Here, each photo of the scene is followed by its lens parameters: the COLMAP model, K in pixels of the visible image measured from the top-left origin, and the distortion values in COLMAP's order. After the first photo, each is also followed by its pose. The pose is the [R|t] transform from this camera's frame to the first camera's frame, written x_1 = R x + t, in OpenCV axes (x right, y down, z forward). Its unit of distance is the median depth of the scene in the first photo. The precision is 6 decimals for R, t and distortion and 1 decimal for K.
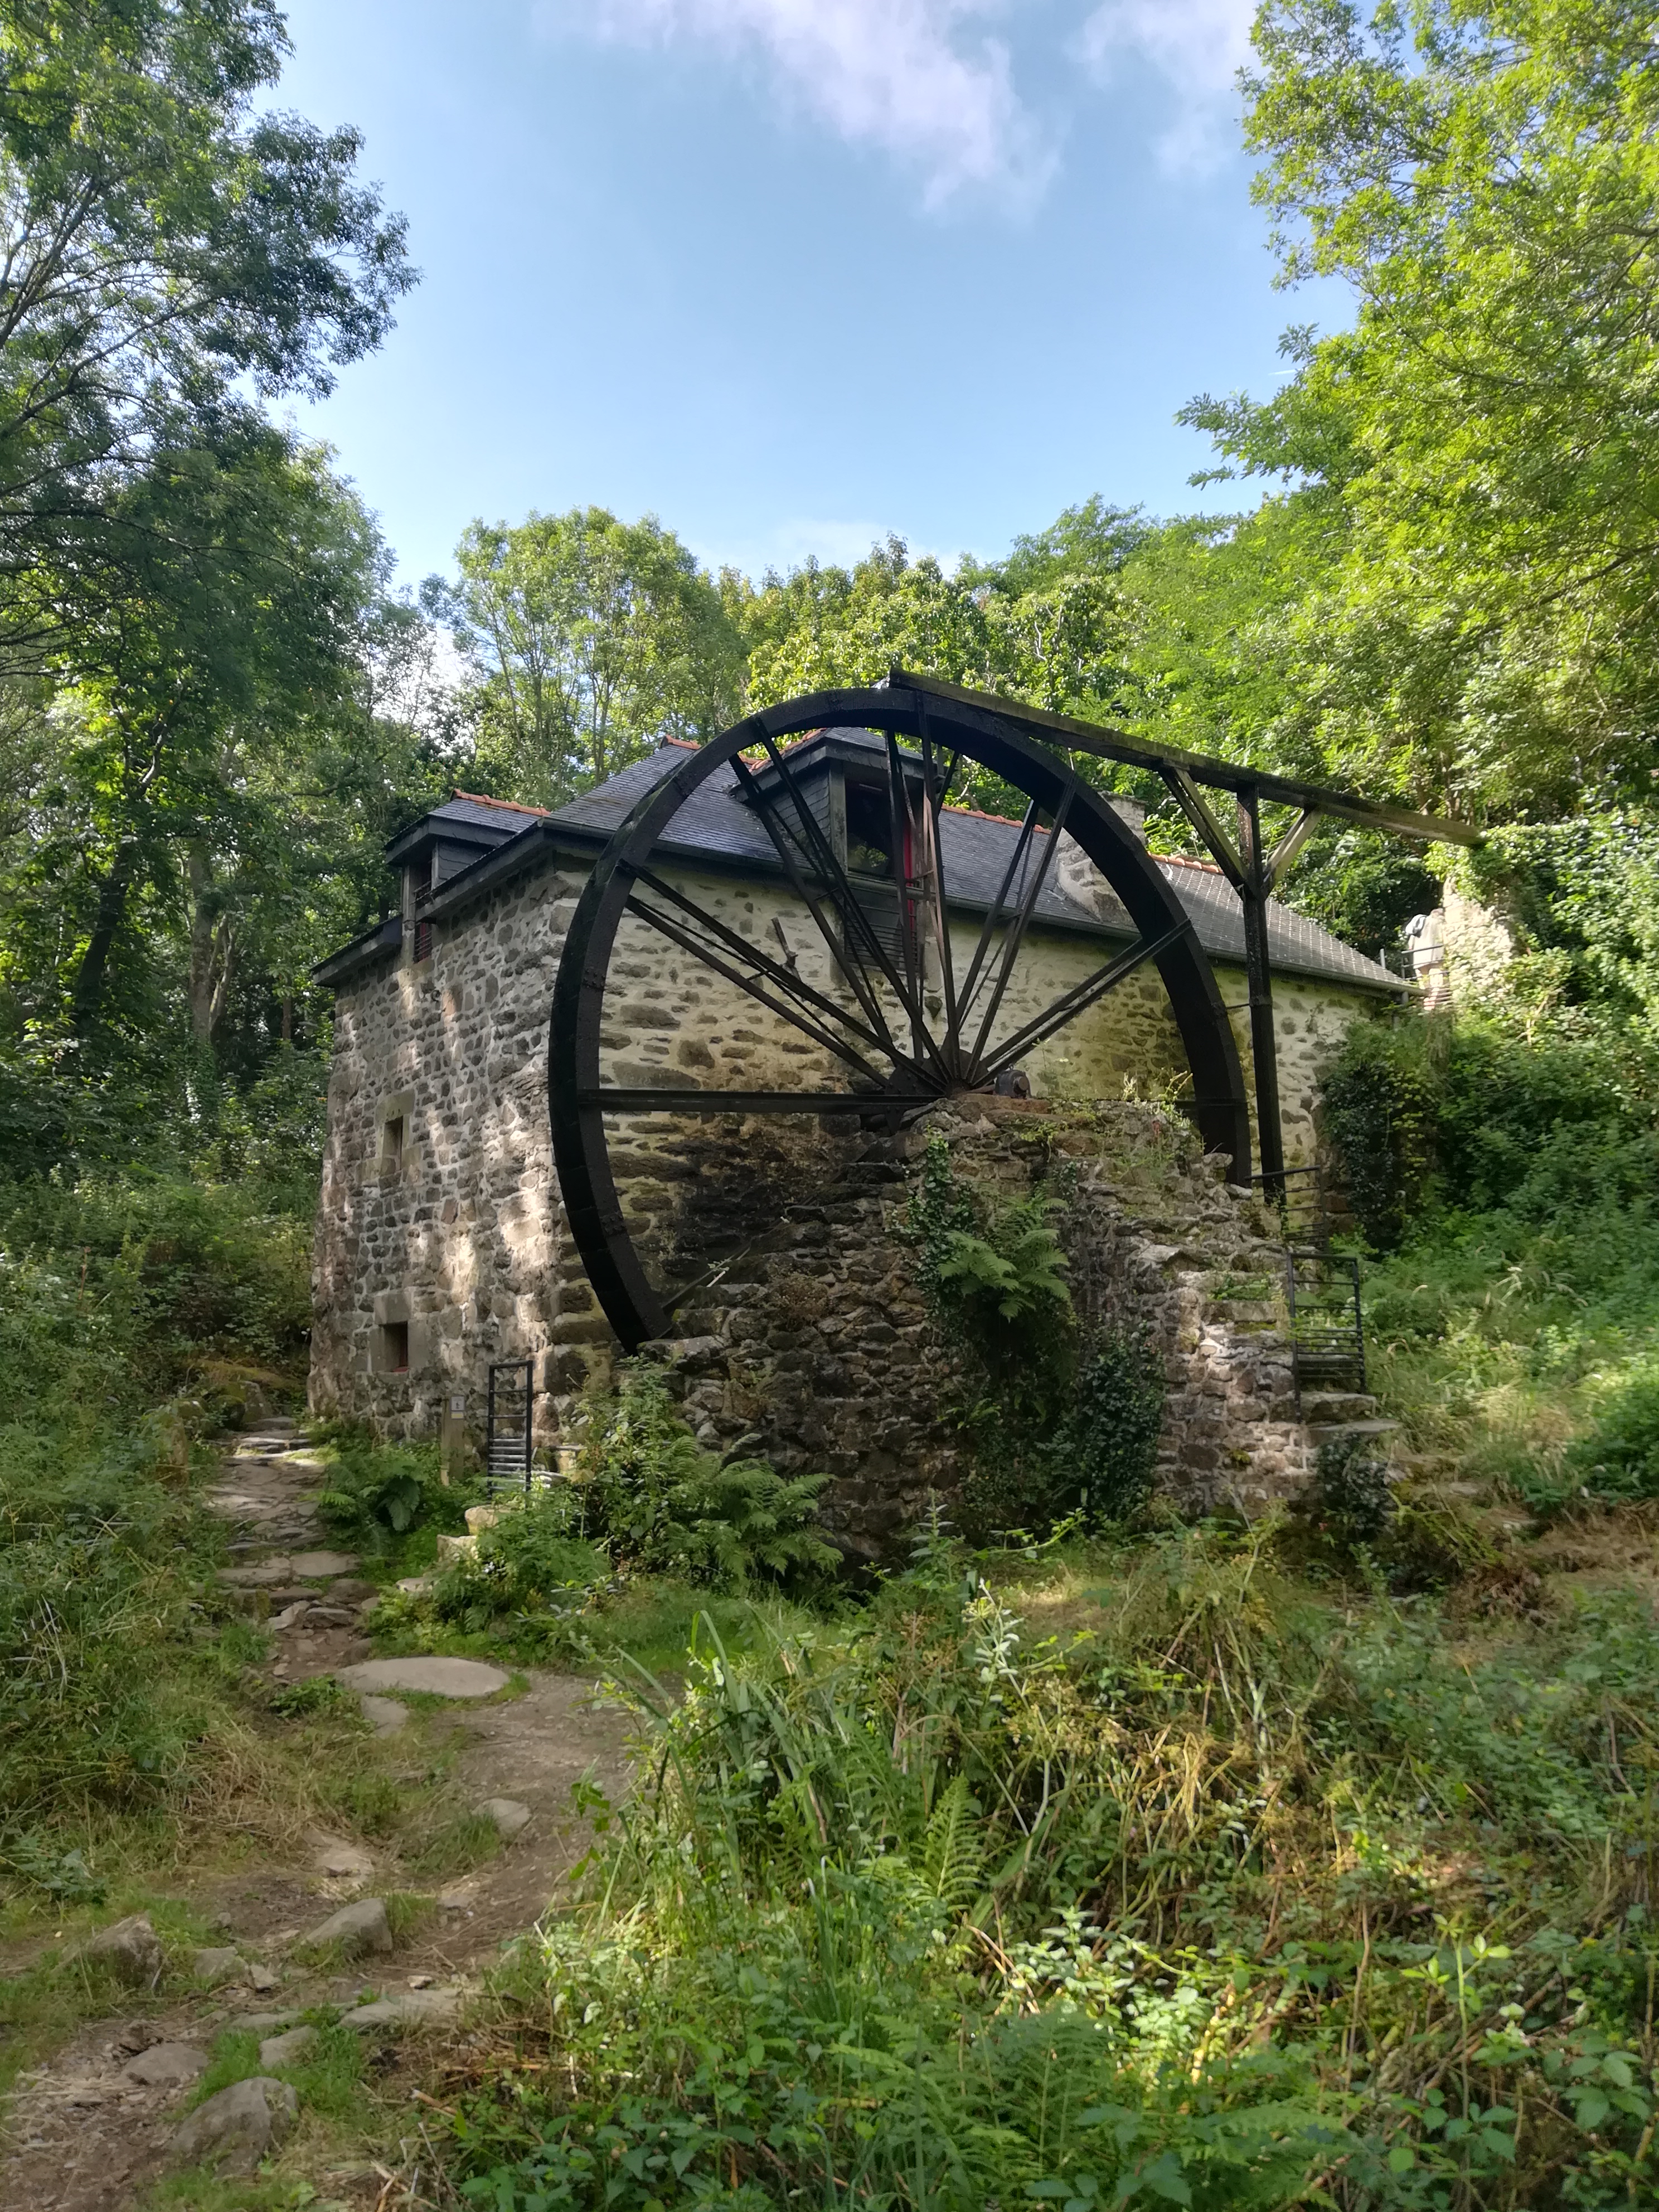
lens RADIAL K [[1675.2, 0, 845.3], [0, 1675.2, 1114.3], [0, 0, 1]] dist [0.037116, -0.002306]
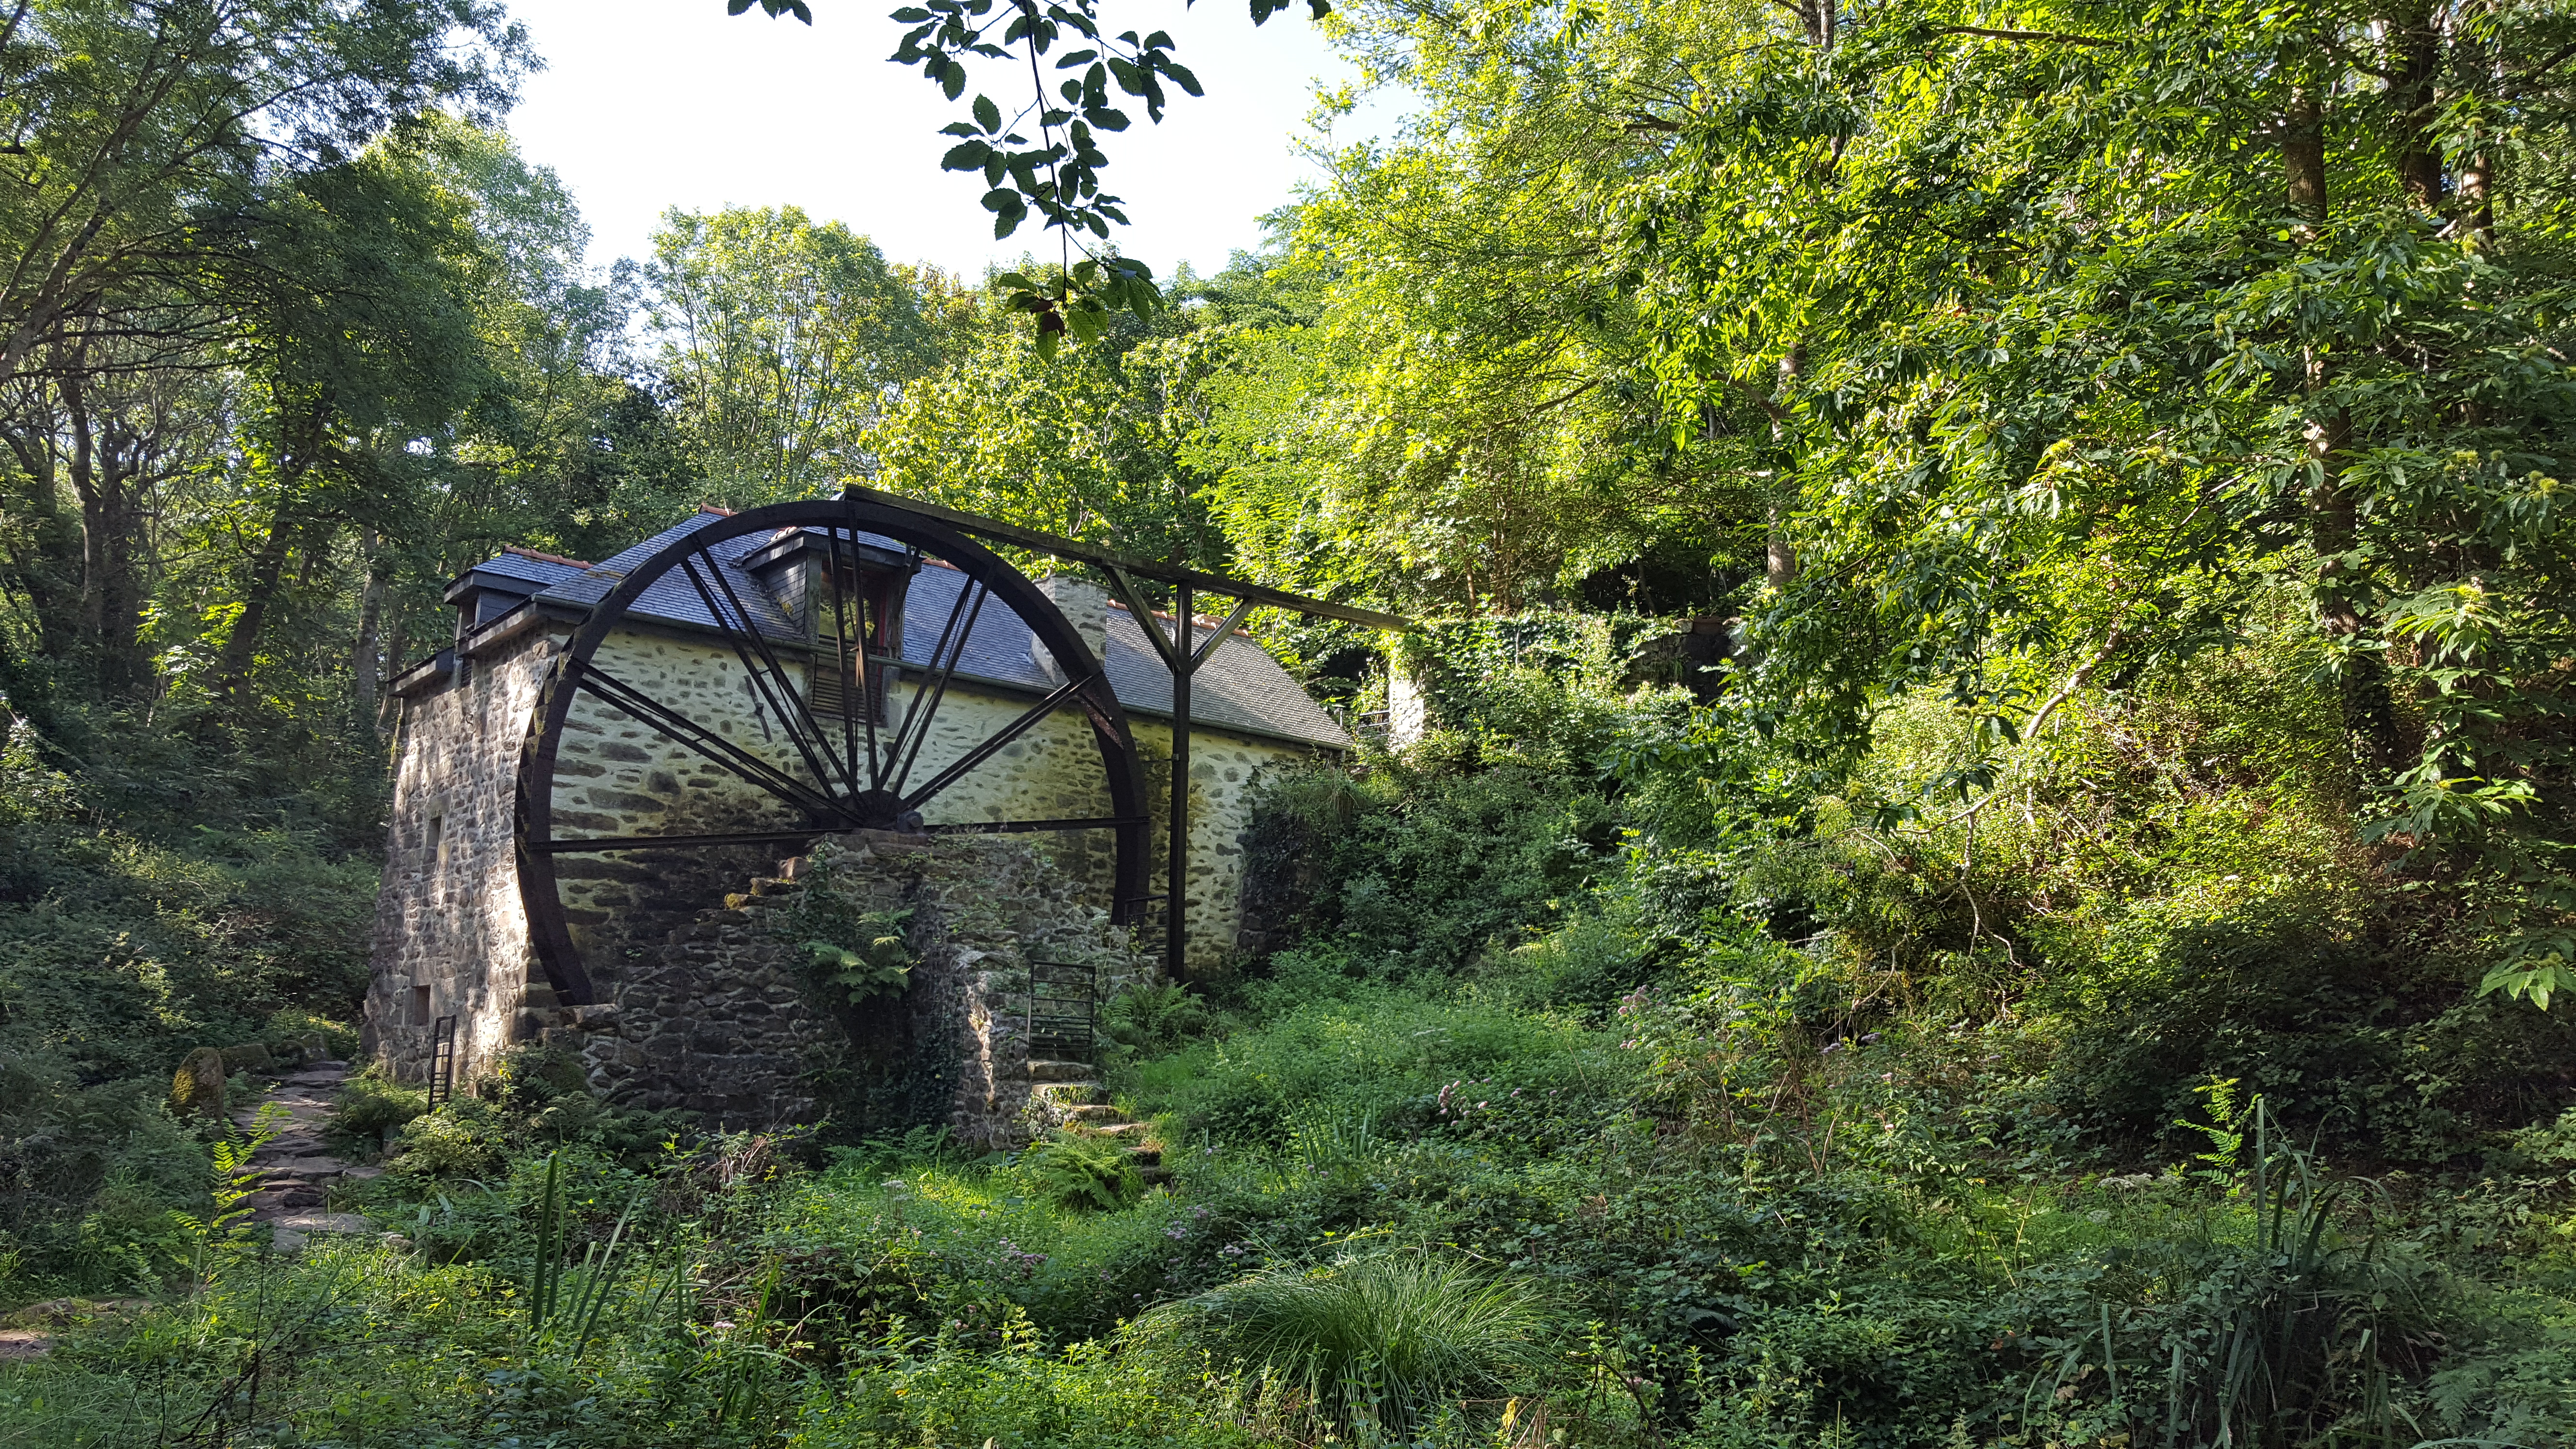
lens RADIAL K [[1806.2, 0, 1330.7], [0, 1806.2, 824.1], [0, 0, 1]] dist [0.091359, -0.201513]
pose [[0.994624, 0.052161, 0.089455, 0.305461], [-0.053721, 0.998442, 0.015119, -0.055596], [-0.088527, -0.019844, 0.995876, -0.433619]]
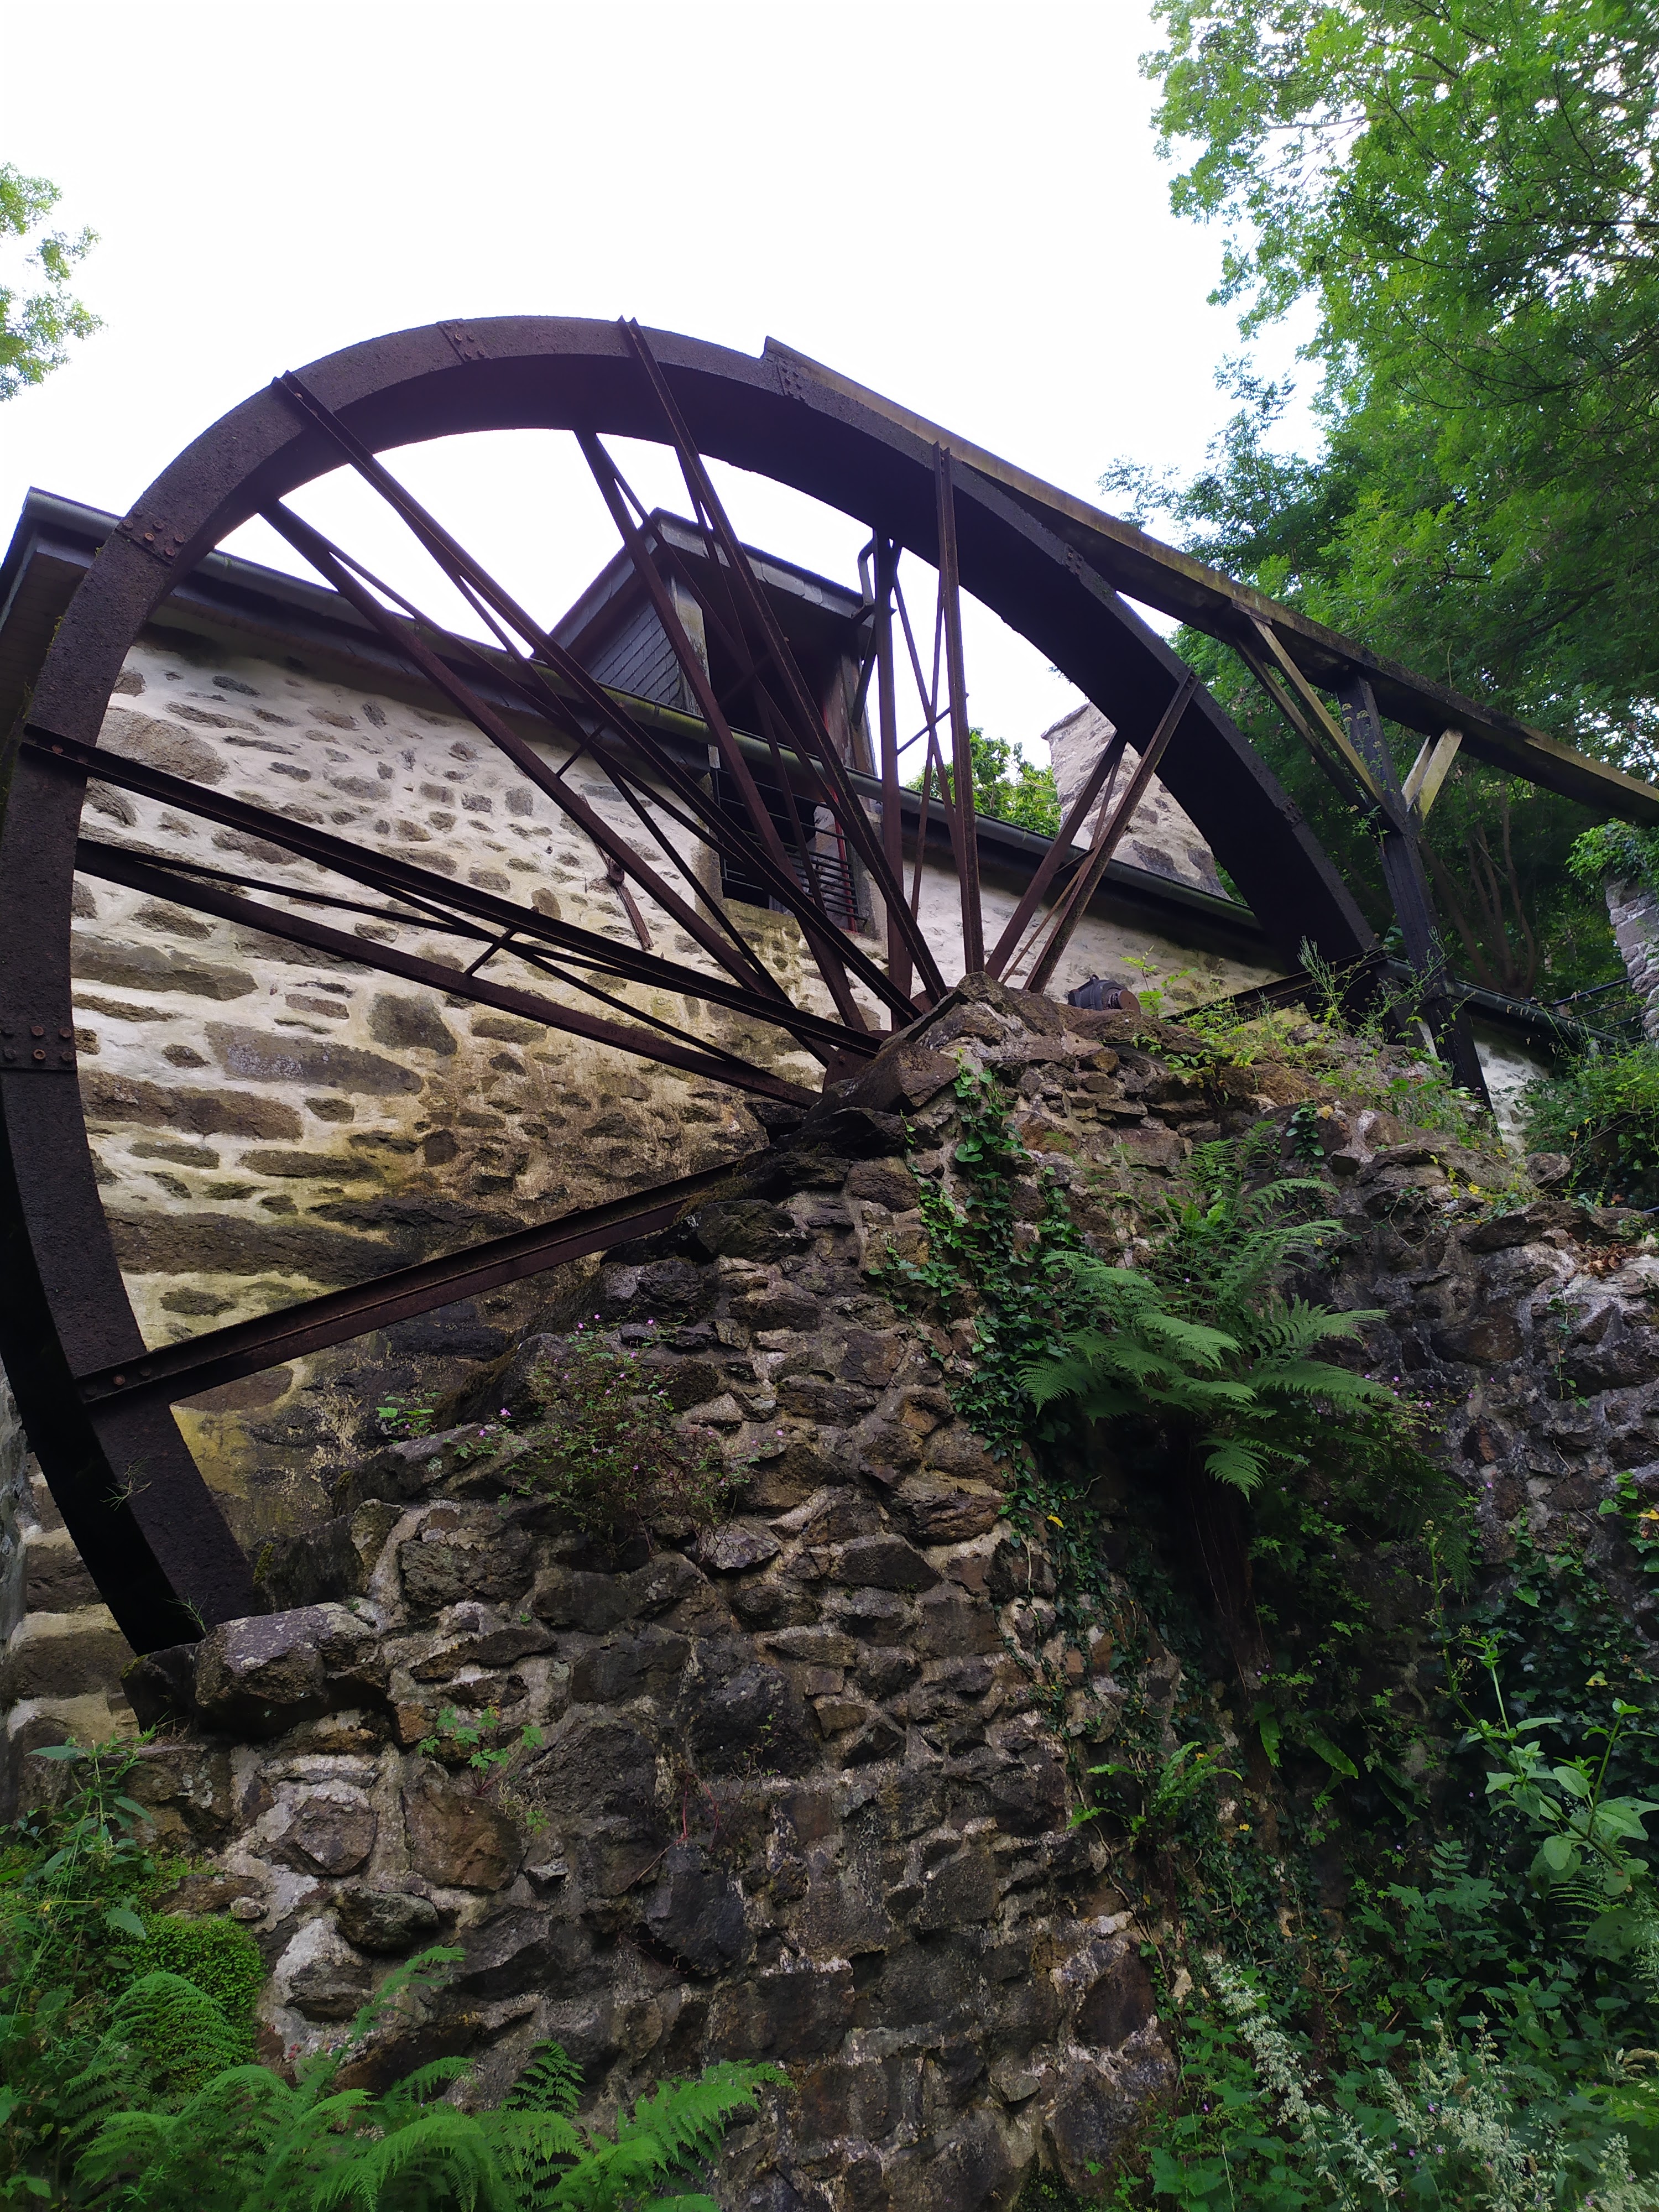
lens RADIAL K [[1646.3, 0, 829.5], [0, 1646.3, 1106.0], [0, 0, 1]] dist [0.044606, 0.000005]
pose [[0.995618, -0.071897, 0.059801, -0.003124], [0.083191, 0.973023, -0.215185, 0.100107], [-0.042717, 0.219217, 0.974741, 0.585621]]
